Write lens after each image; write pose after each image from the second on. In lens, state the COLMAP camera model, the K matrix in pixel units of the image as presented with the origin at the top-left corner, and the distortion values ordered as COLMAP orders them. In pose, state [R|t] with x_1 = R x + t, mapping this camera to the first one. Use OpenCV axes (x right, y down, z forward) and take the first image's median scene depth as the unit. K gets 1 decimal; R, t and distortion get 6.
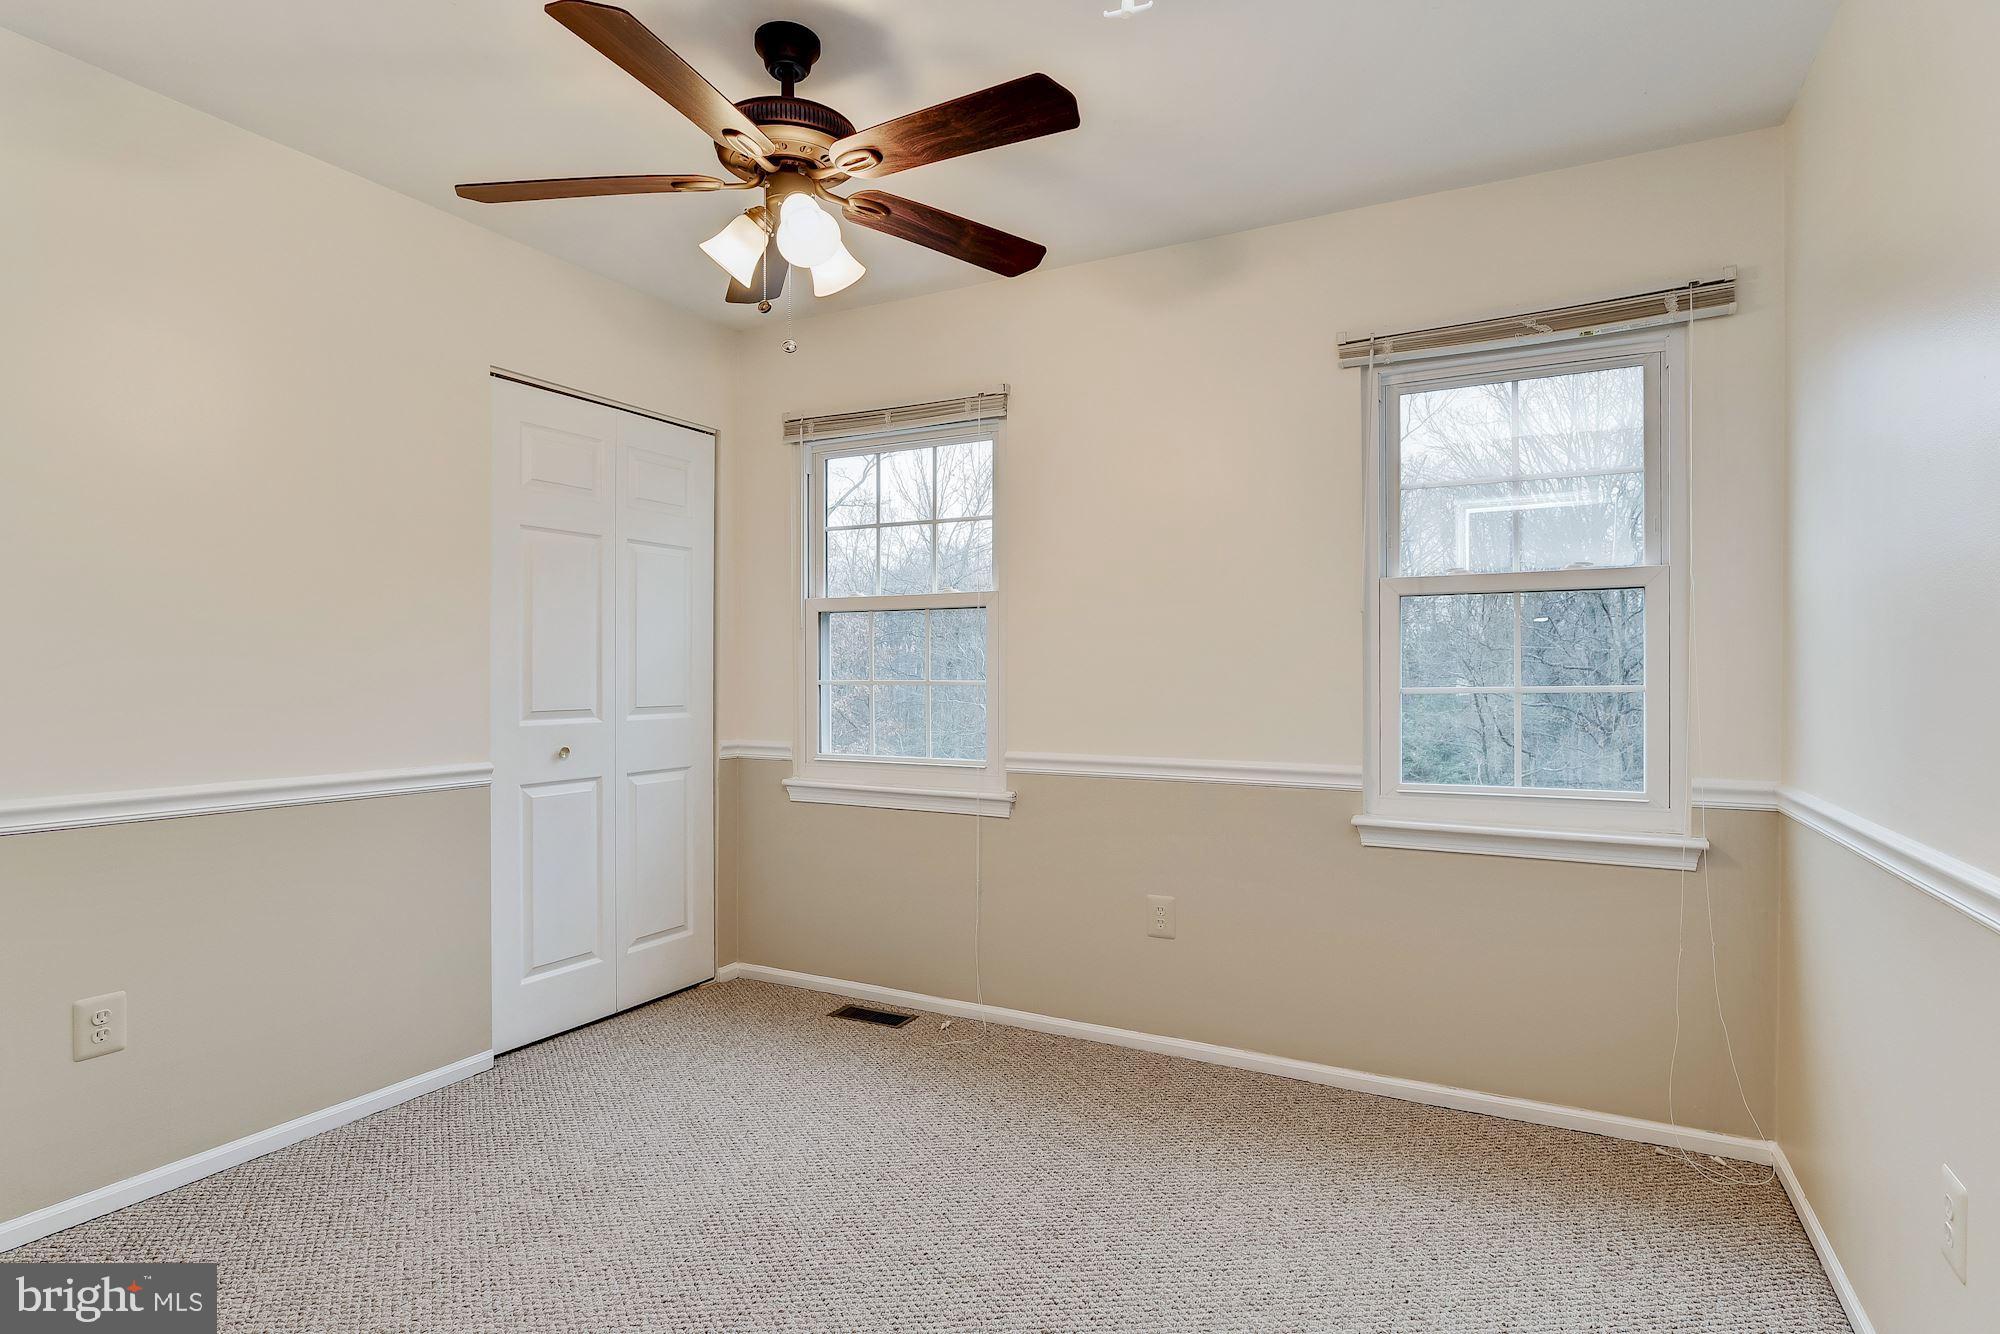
lens RADIAL K [[1010.4, 0, 999.5], [0, 1010.4, 683.5], [0, 0, 1]] dist [-0.007521, 0.002005]
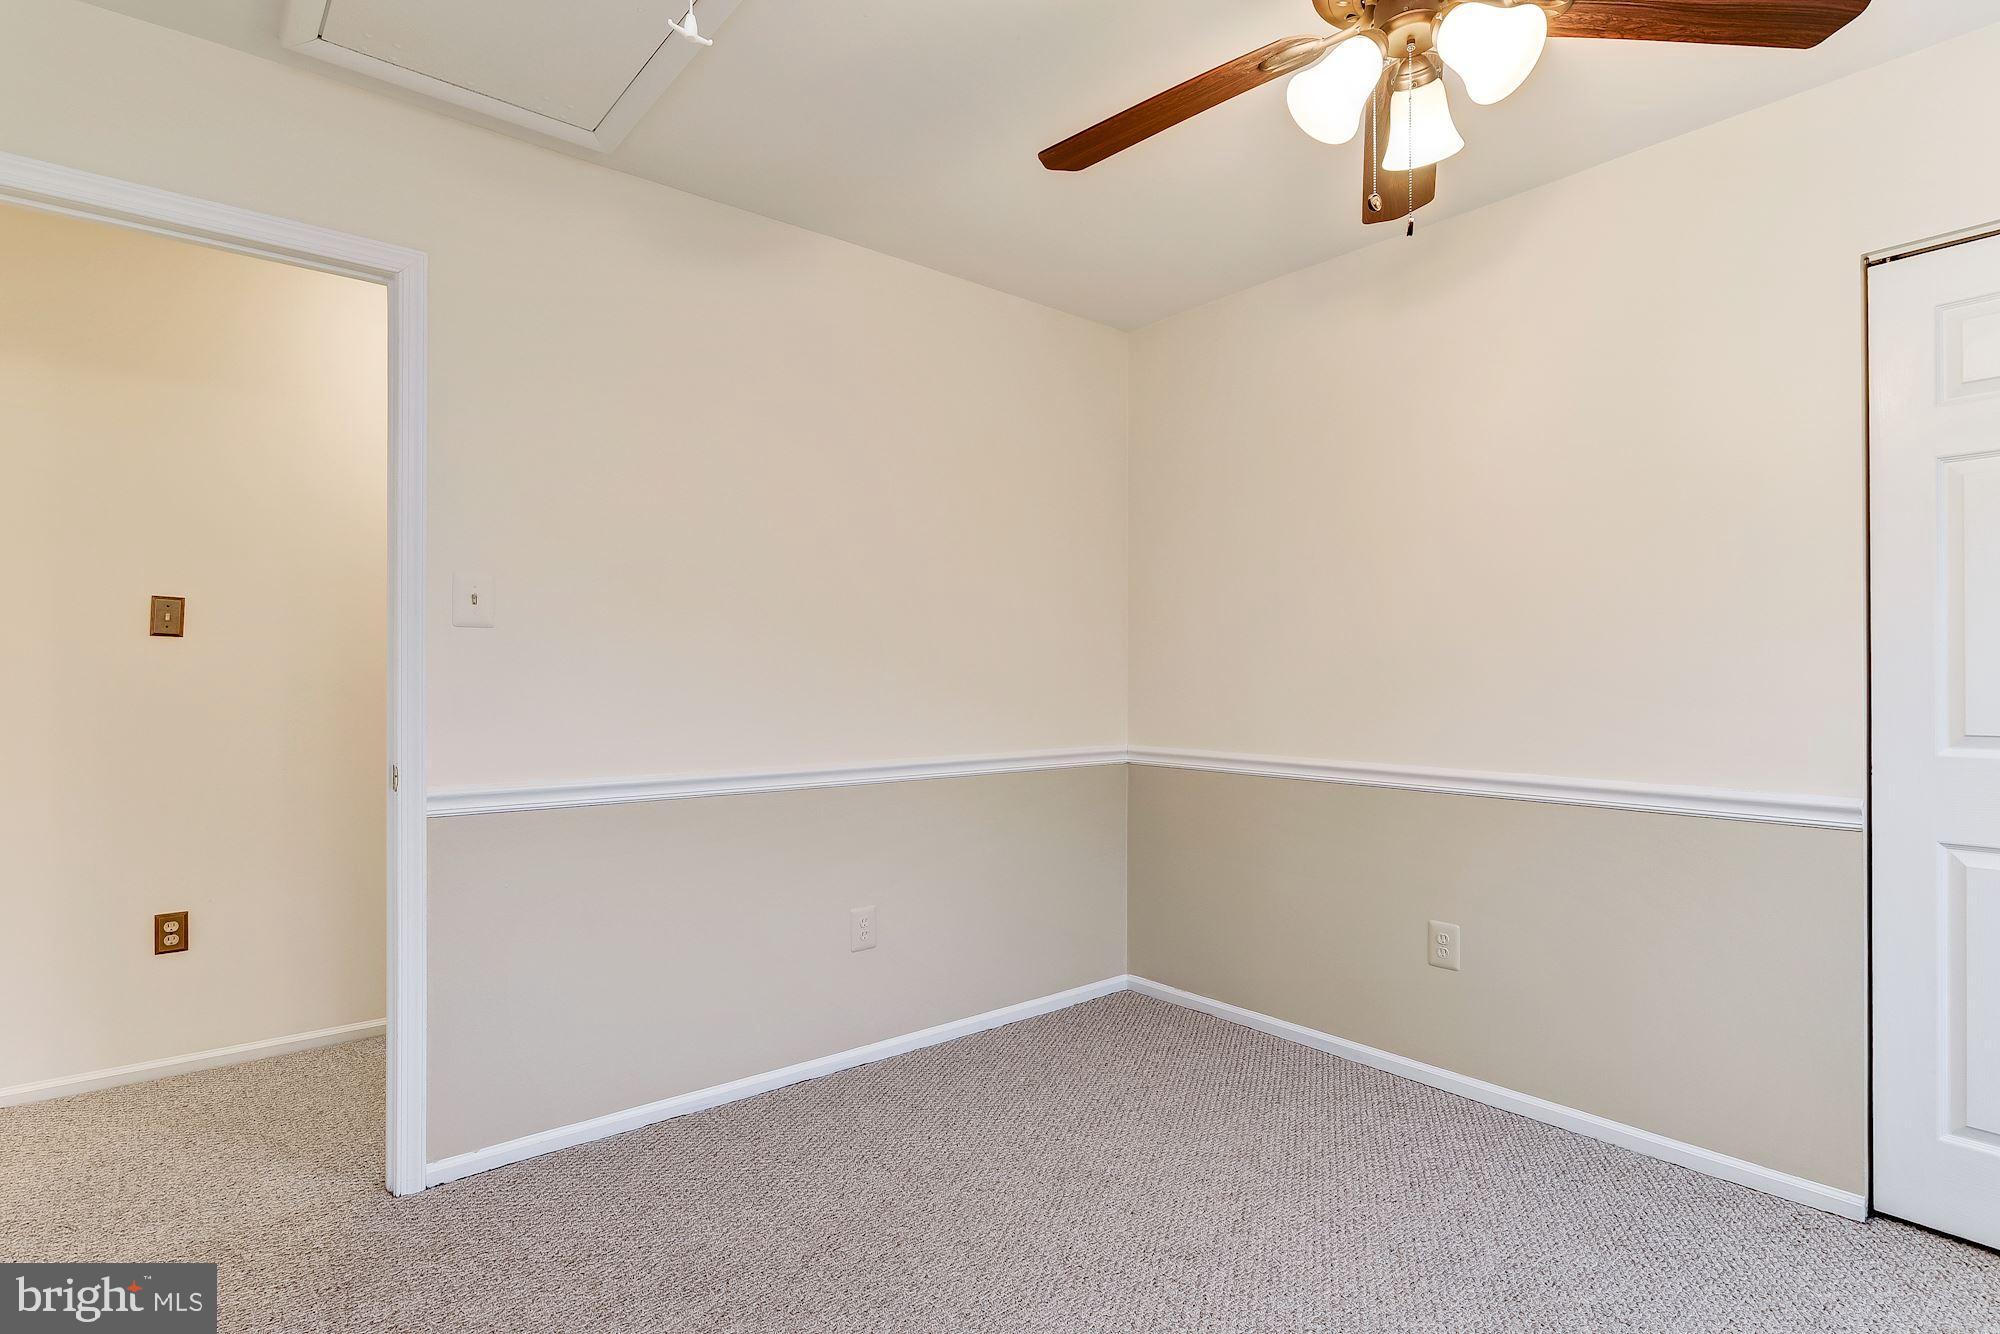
lens RADIAL K [[1010.4, 0, 1004.5], [0, 1010.4, 674.4], [0, 0, 1]] dist [-0.007521, 0.002005]
pose [[-0.360194, 0.002278, -0.932875, 0.376937], [-0.010048, 0.999930, 0.006321, -0.010481], [0.932823, 0.011651, -0.360145, 0.649952]]
